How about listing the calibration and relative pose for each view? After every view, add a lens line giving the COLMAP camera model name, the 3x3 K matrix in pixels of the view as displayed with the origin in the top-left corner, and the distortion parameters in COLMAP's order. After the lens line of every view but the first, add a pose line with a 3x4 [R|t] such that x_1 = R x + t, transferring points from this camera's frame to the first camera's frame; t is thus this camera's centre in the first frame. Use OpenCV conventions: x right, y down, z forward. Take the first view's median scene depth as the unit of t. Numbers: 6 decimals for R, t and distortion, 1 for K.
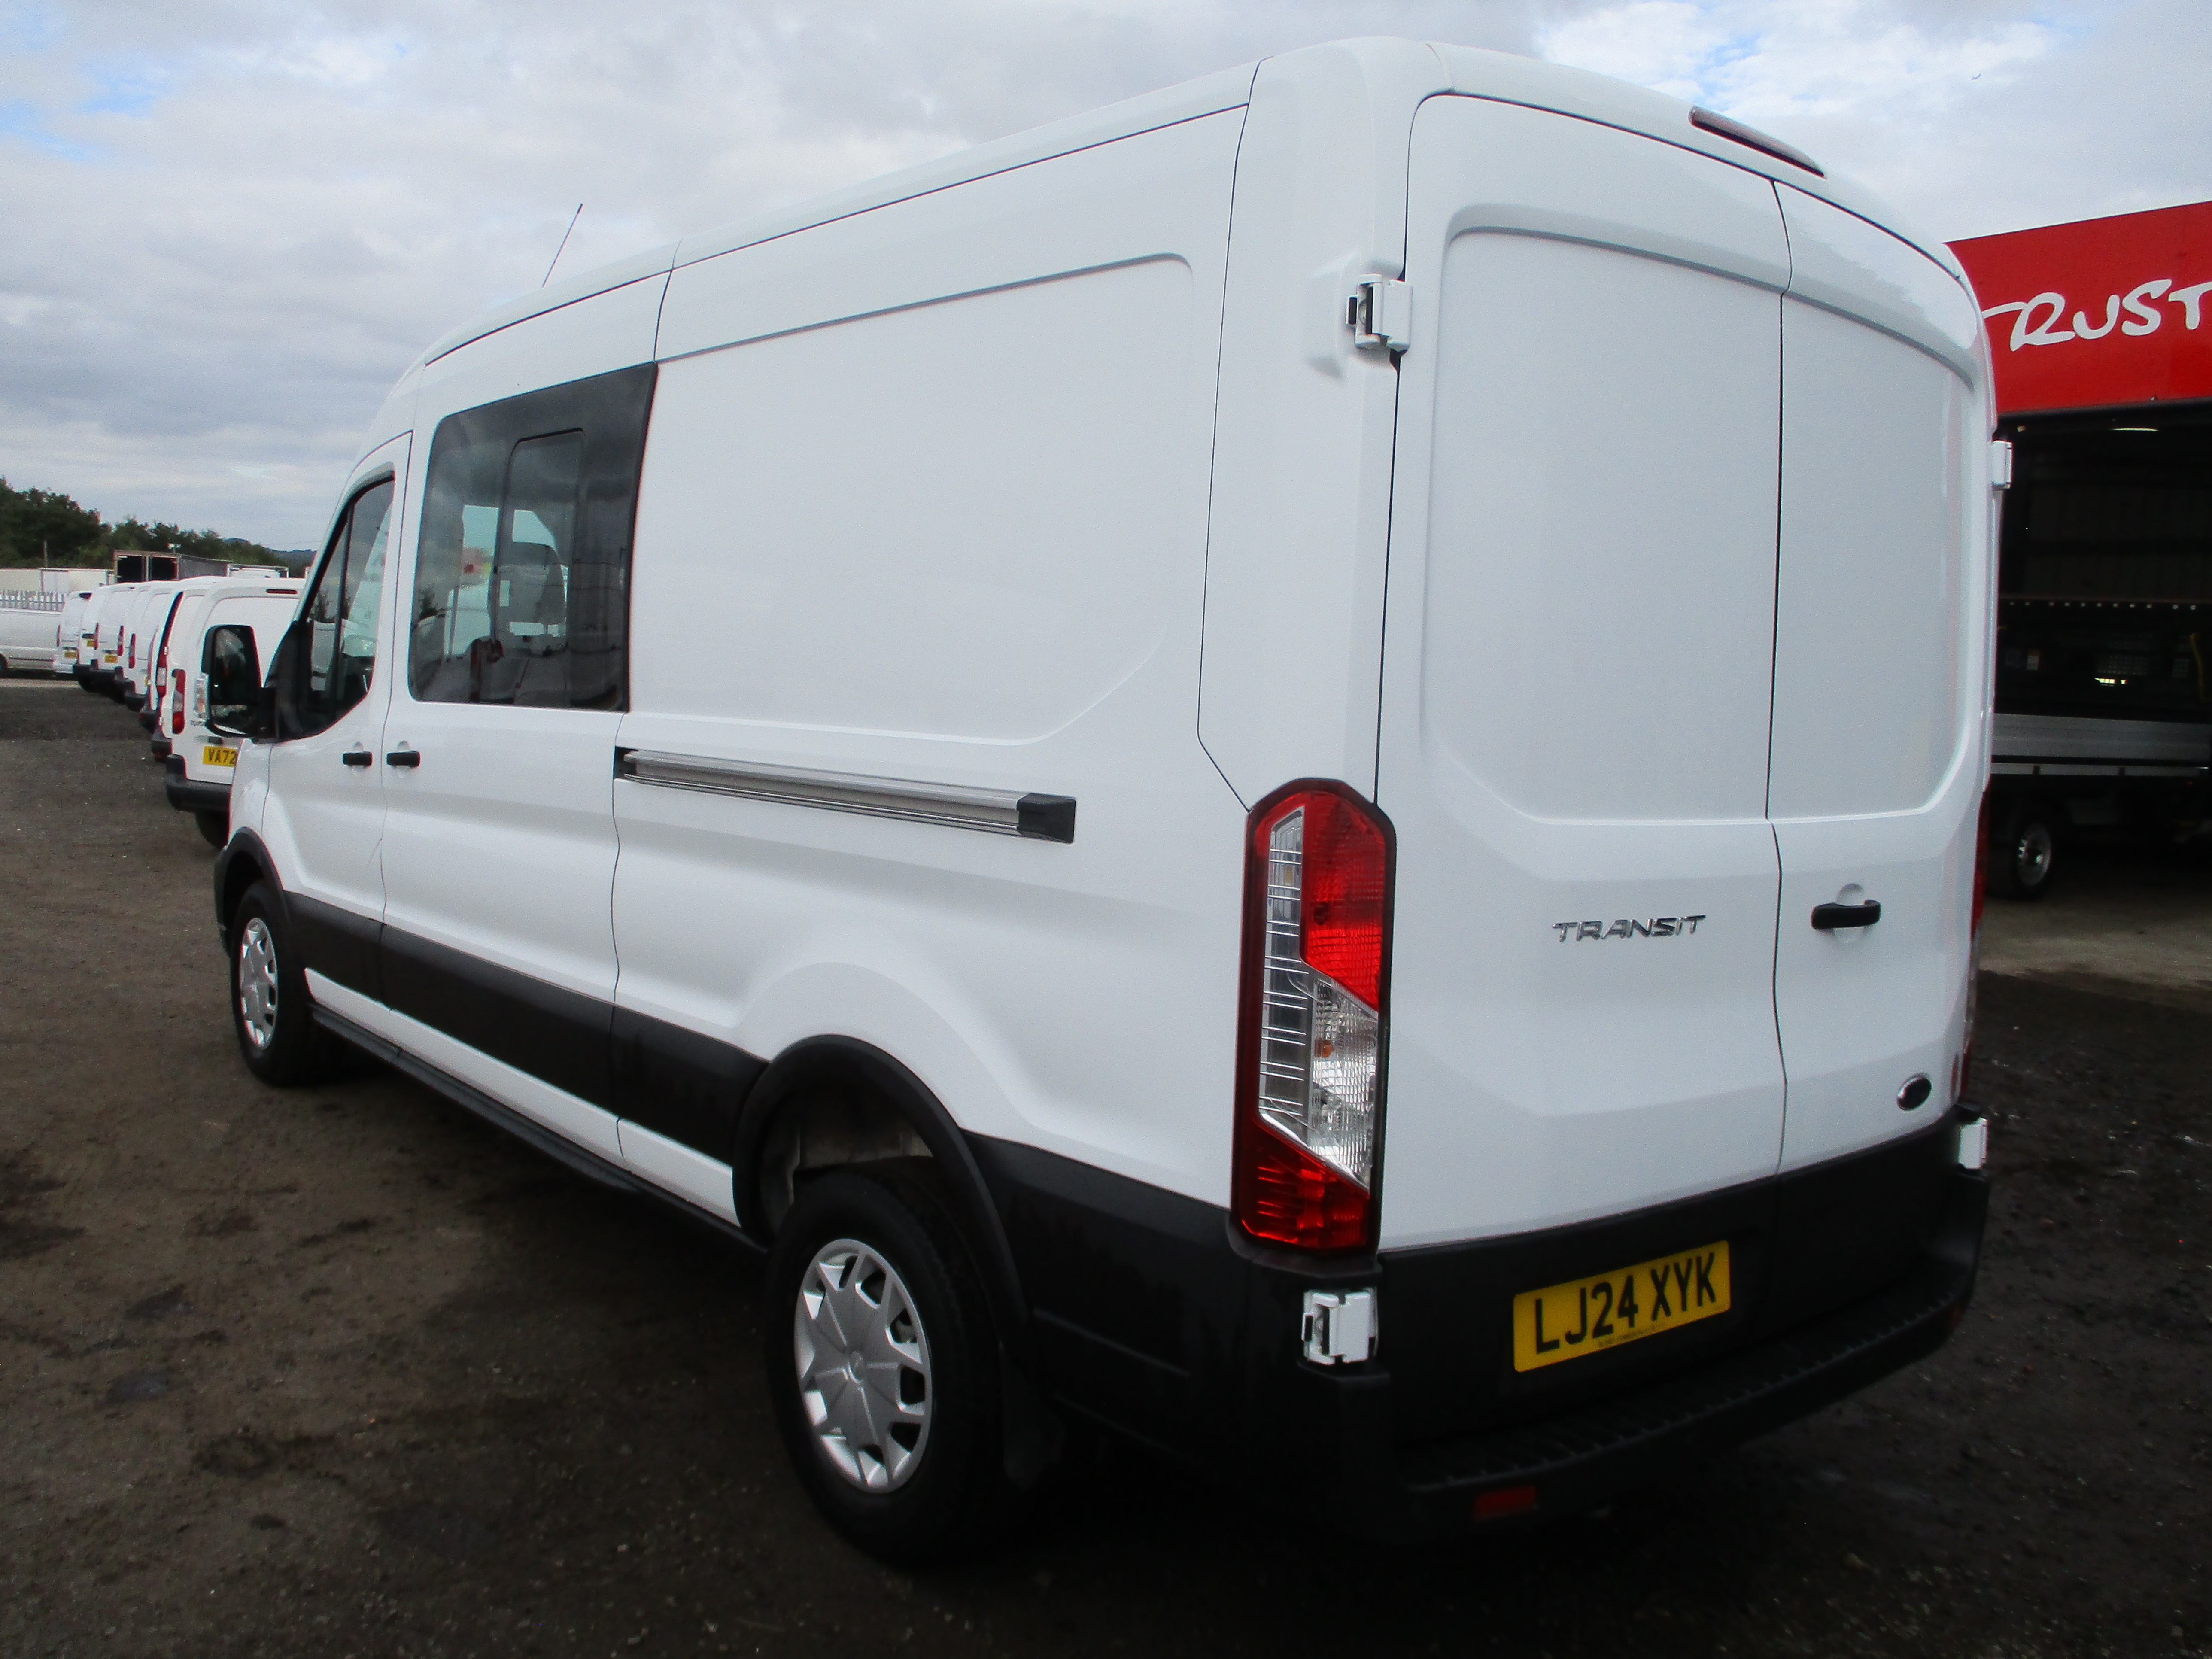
lens RADIAL K [[1853.9, 0, 1052.6], [0, 1853.9, 827.5], [0, 0, 1]] dist [-0.037713, 0.002921]
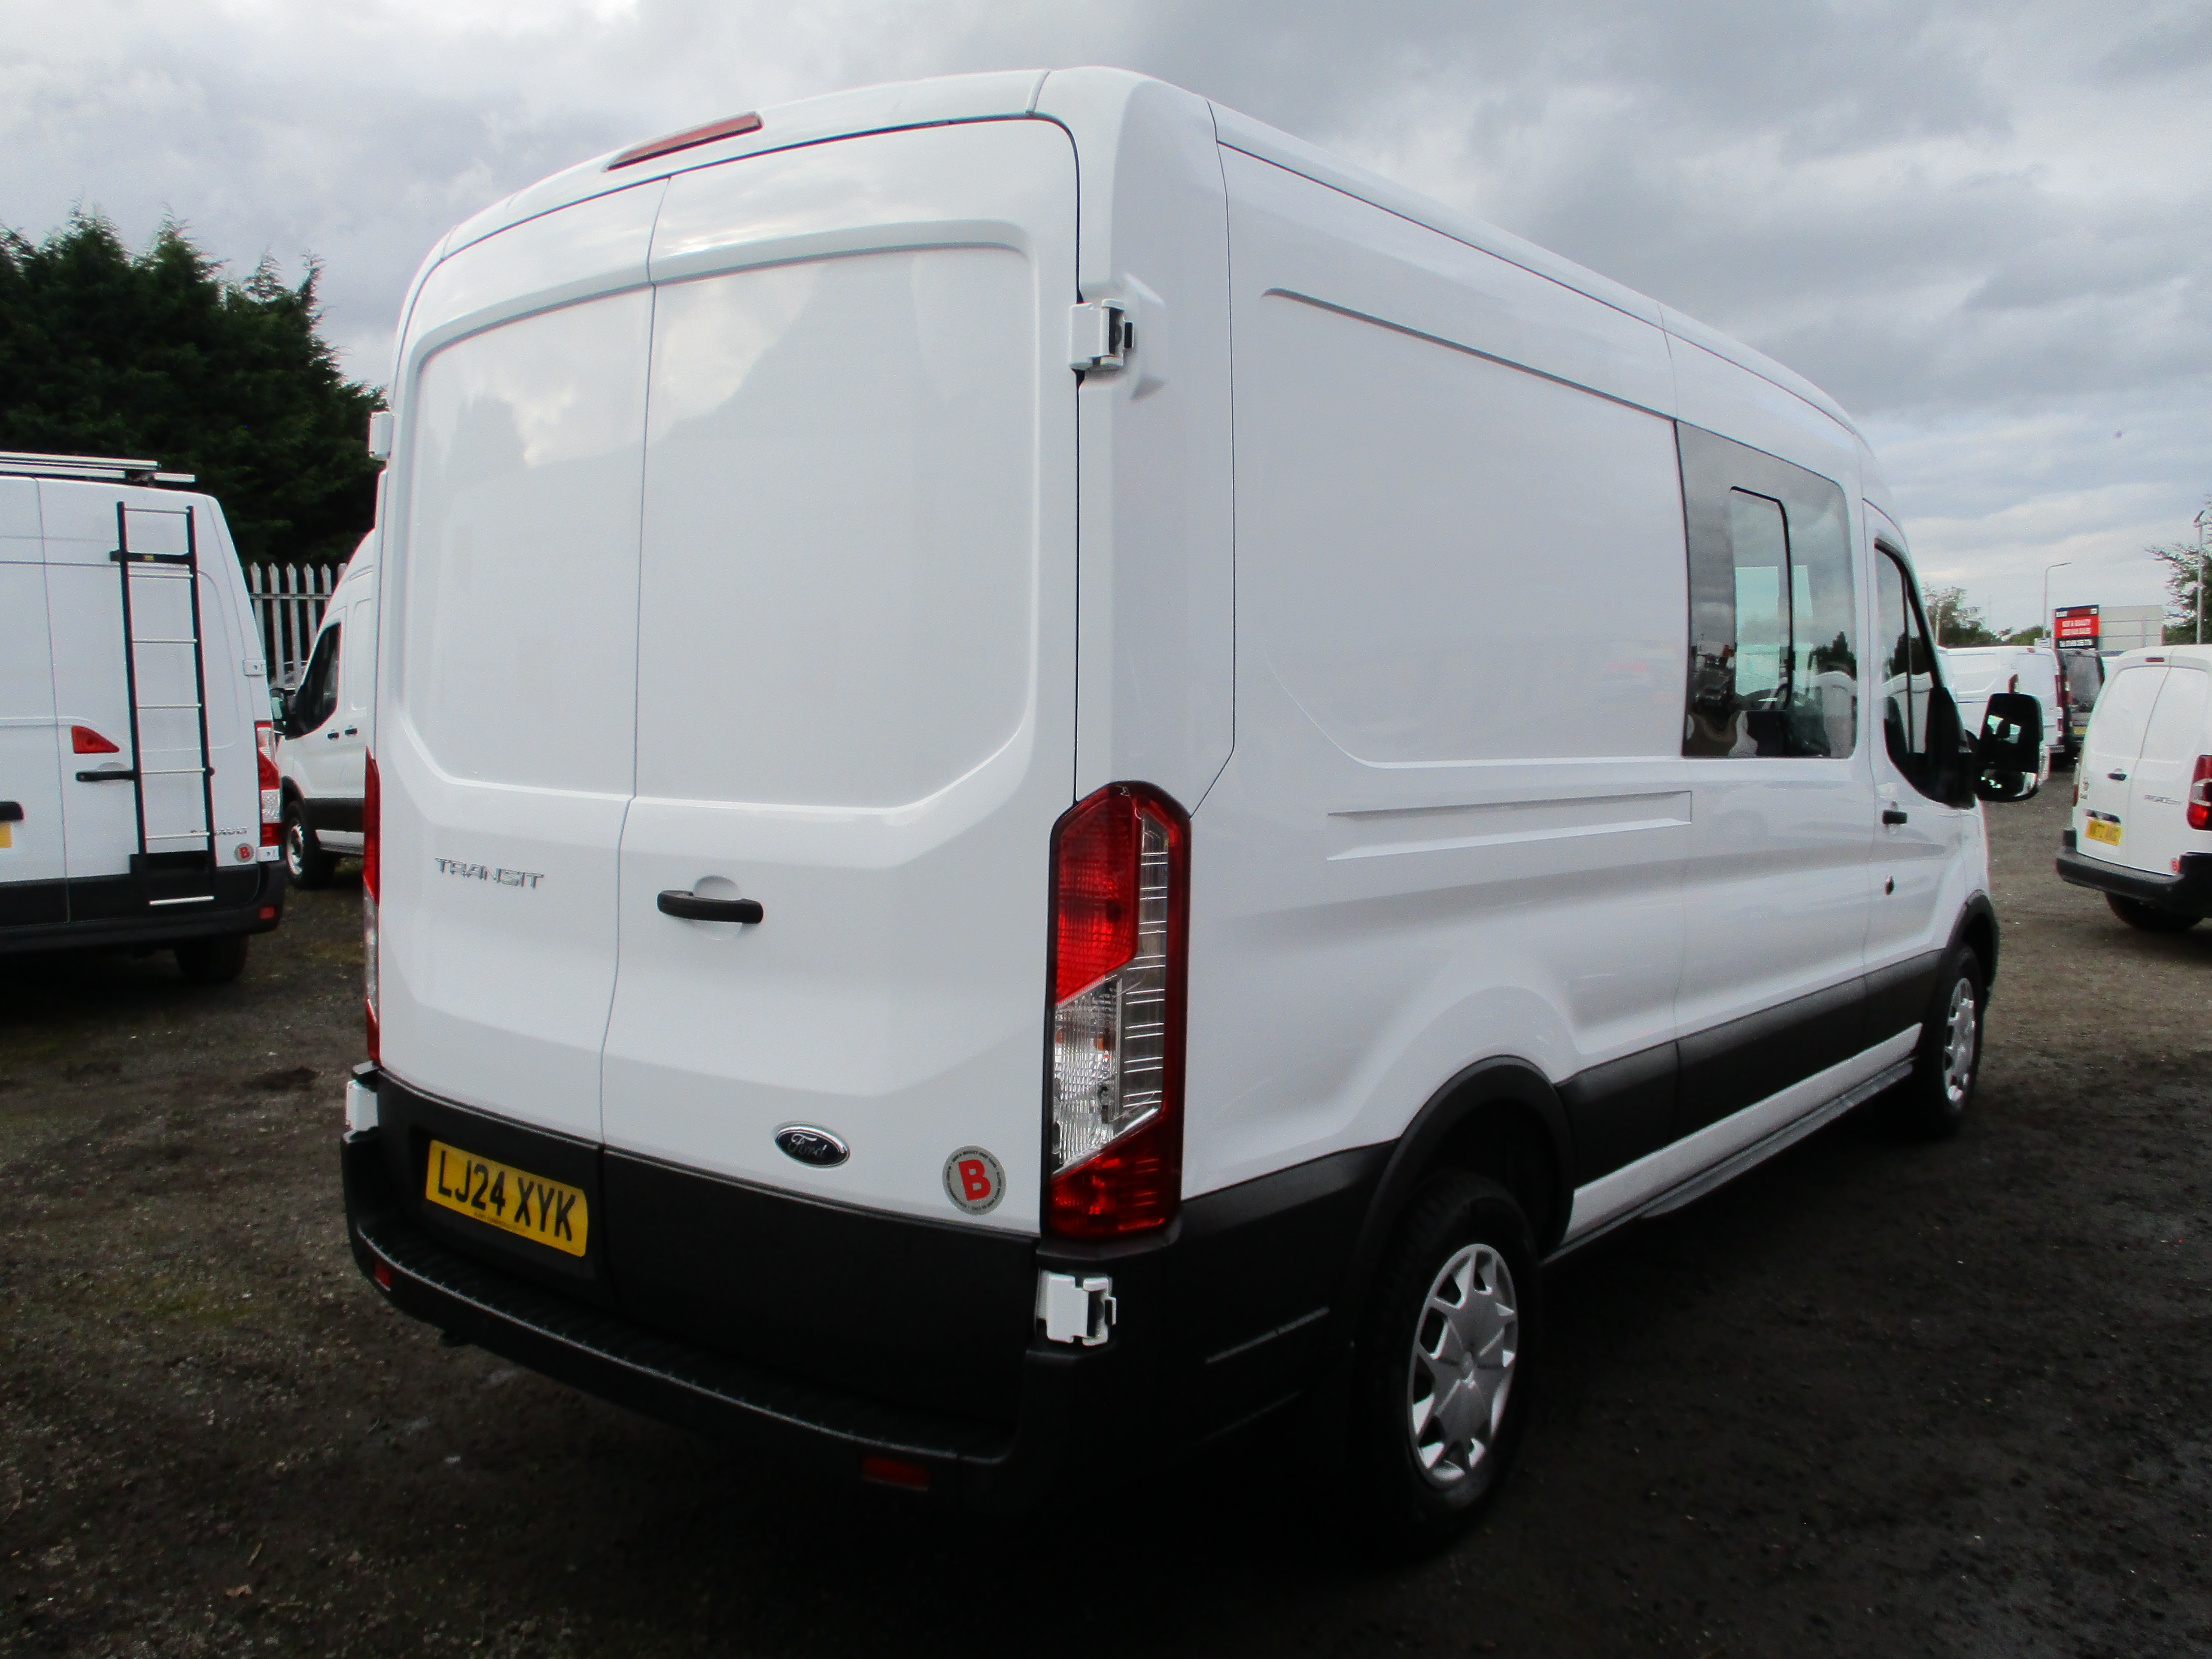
lens RADIAL K [[1853.9, 0, 1052.6], [0, 1853.9, 827.5], [0, 0, 1]] dist [-0.037713, 0.002921]
pose [[0.203986, 0.029832, -0.978519, 1.546753], [-0.086644, 0.996163, 0.012308, -0.022414], [0.975132, 0.082272, 0.205788, 1.088912]]
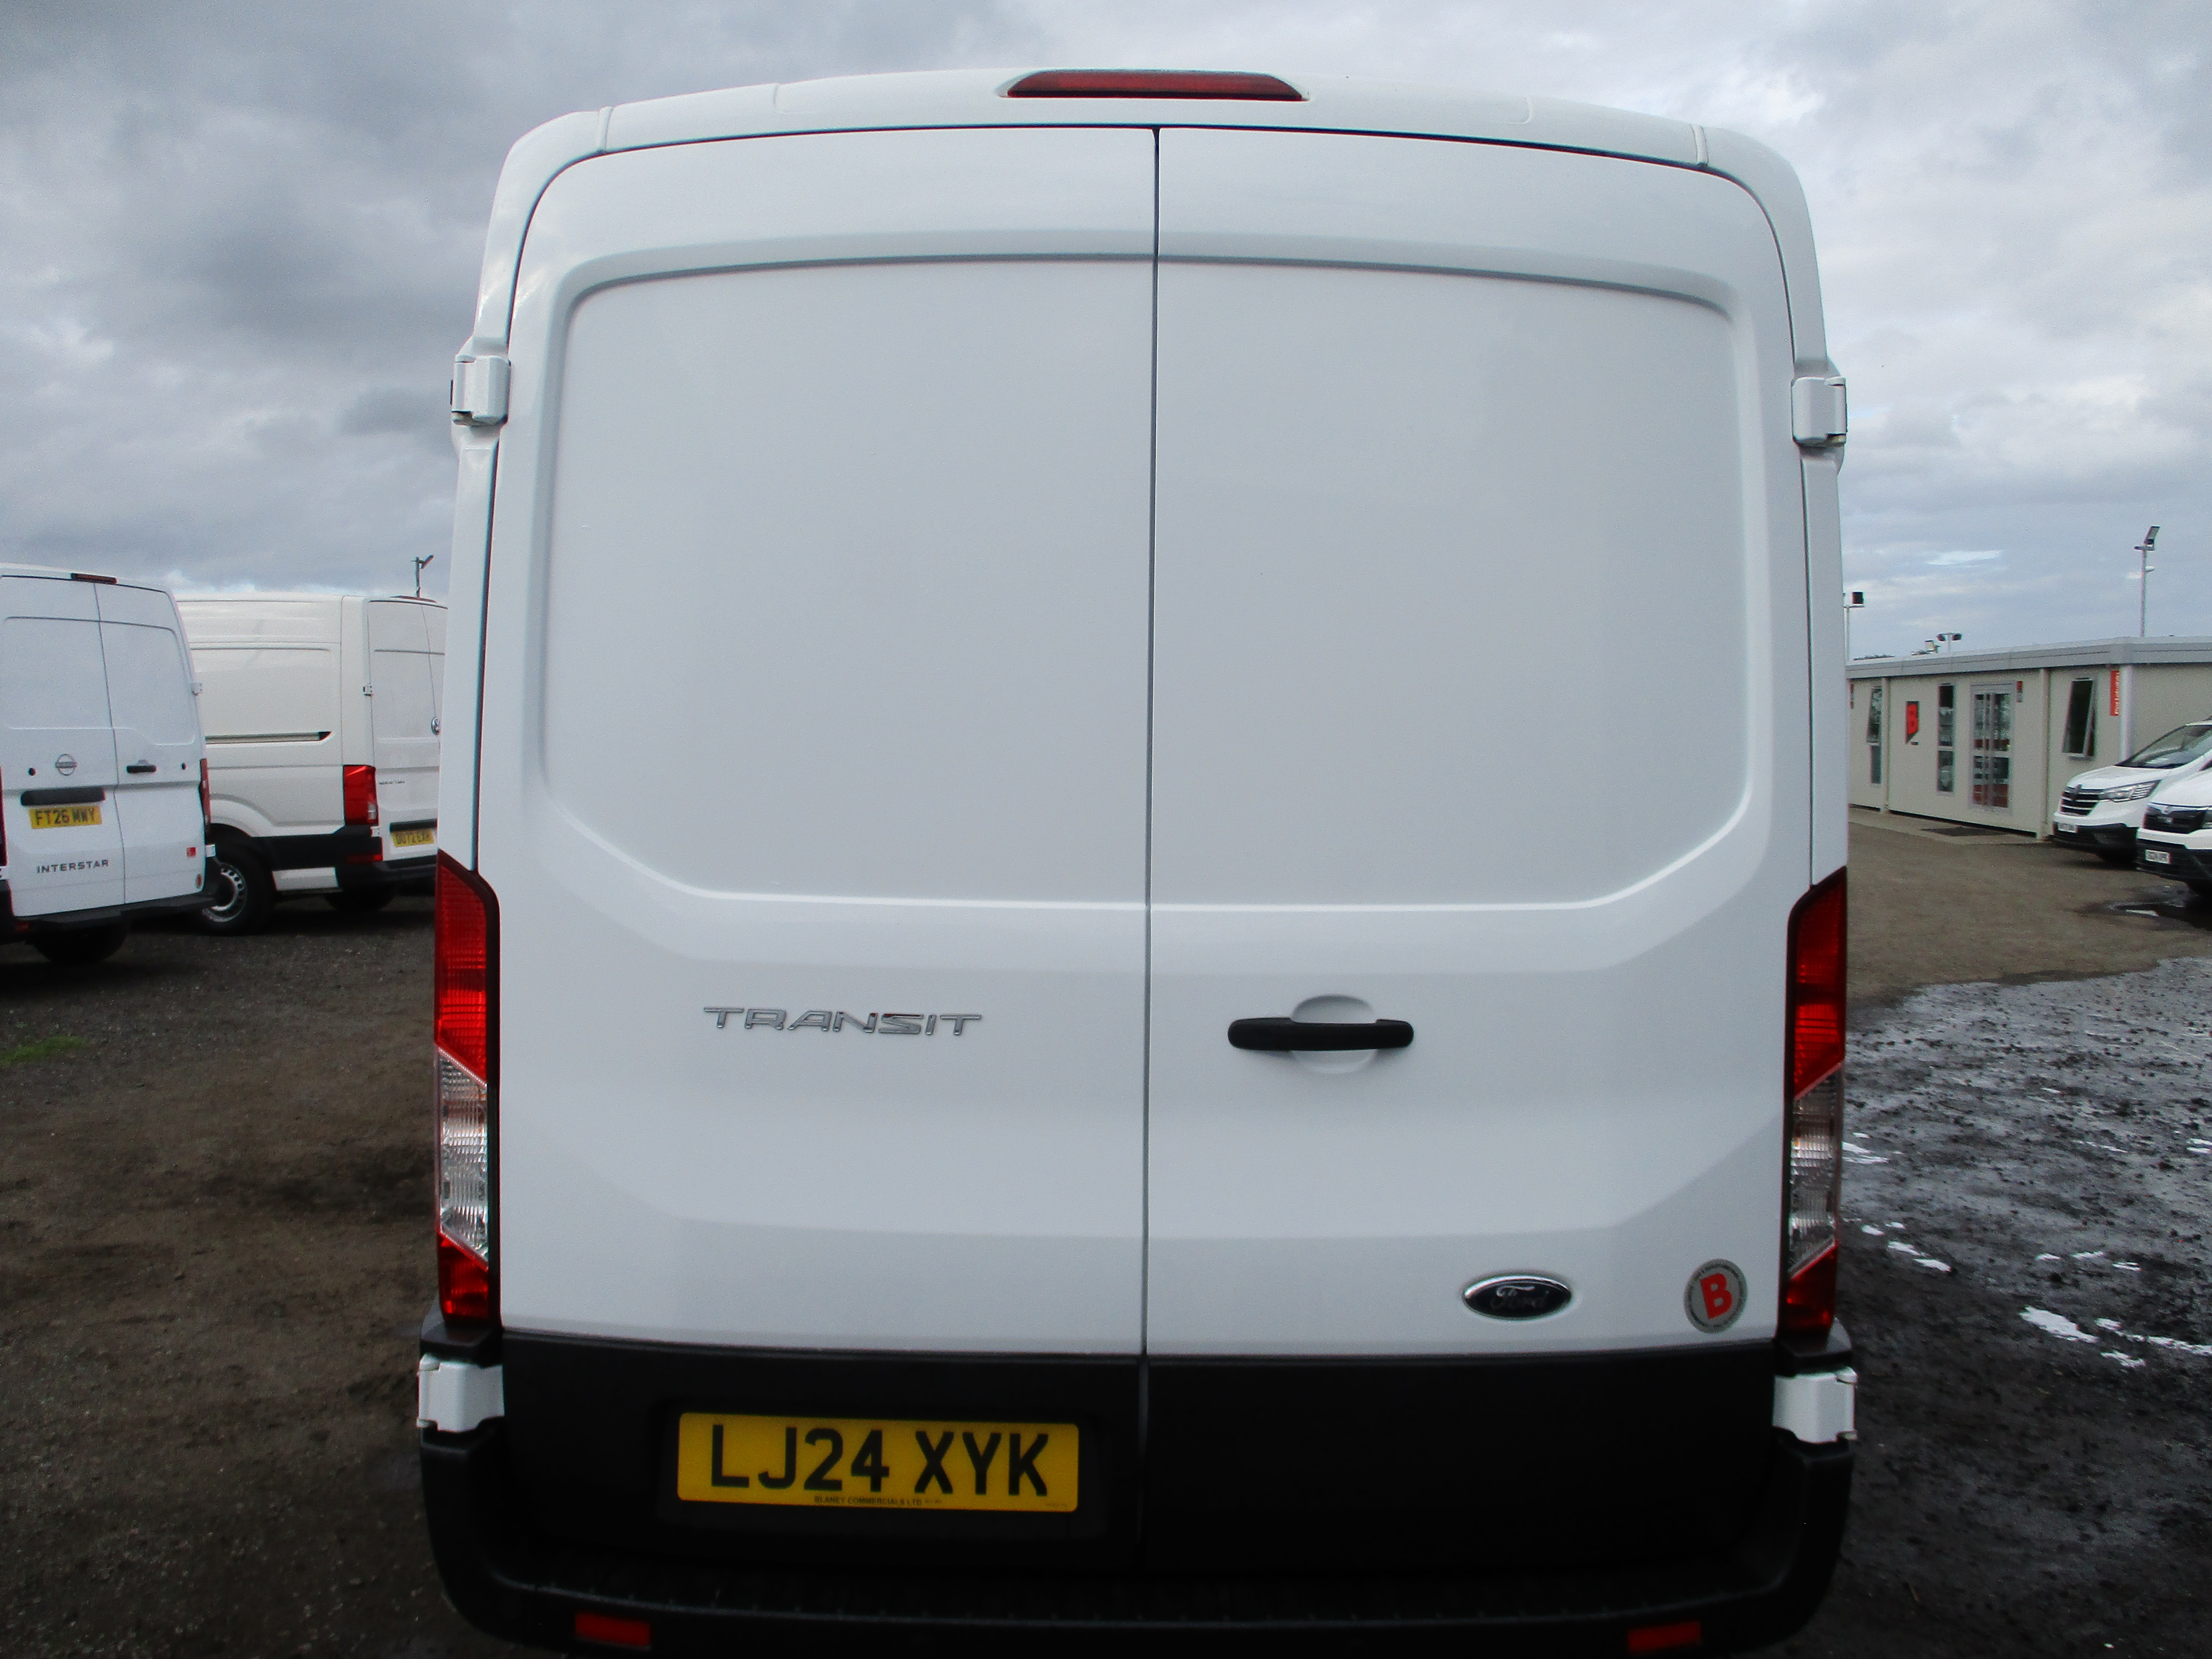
lens RADIAL K [[1853.9, 0, 1052.6], [0, 1853.9, 827.5], [0, 0, 1]] dist [-0.037713, 0.002921]
pose [[0.778331, -0.010391, -0.627768, 0.925133], [-0.031123, 0.997995, -0.055106, 0.007978], [0.627083, 0.062429, 0.776447, 0.368684]]
